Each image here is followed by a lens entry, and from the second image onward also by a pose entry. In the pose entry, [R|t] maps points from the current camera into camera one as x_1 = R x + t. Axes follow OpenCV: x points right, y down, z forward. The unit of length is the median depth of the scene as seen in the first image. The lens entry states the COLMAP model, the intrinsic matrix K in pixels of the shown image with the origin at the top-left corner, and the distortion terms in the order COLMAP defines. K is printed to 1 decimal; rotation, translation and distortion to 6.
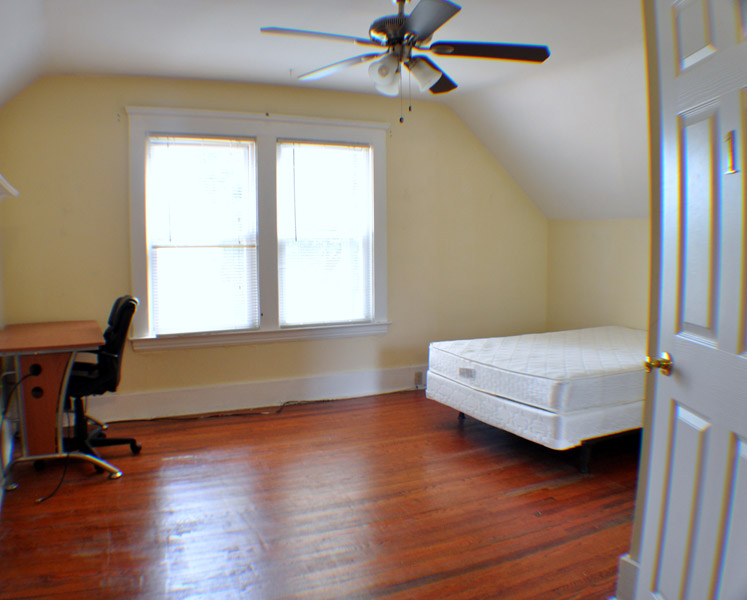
lens RADIAL K [[726.1, 0, 373.5], [0, 726.1, 300.0], [0, 0, 1]] dist [-0.003056, -0.000681]
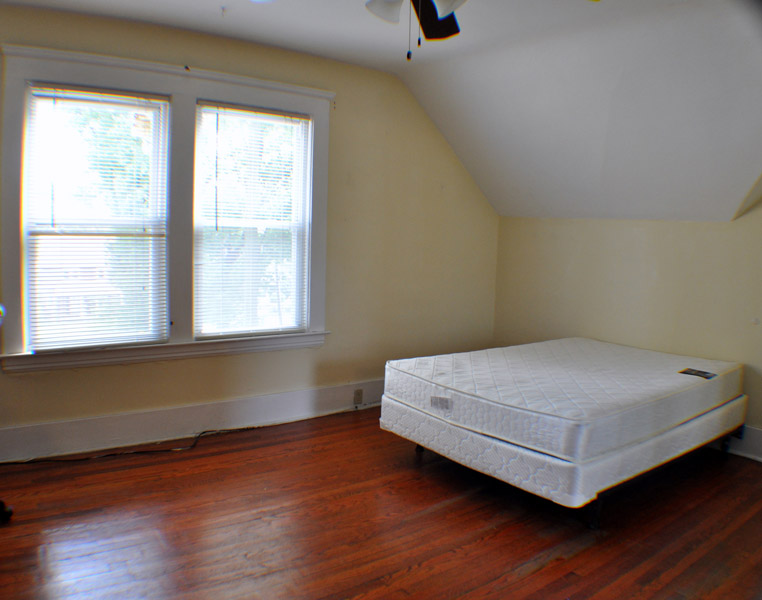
lens RADIAL K [[655.4, 0, 381.0], [0, 655.4, 300.0], [0, 0, 1]] dist [-0.139107, 0.001049]
pose [[0.981790, 0.015303, 0.189351, -0.068024], [-0.018662, 0.999698, 0.015969, -0.021118], [-0.189049, -0.019212, 0.981780, 0.291070]]
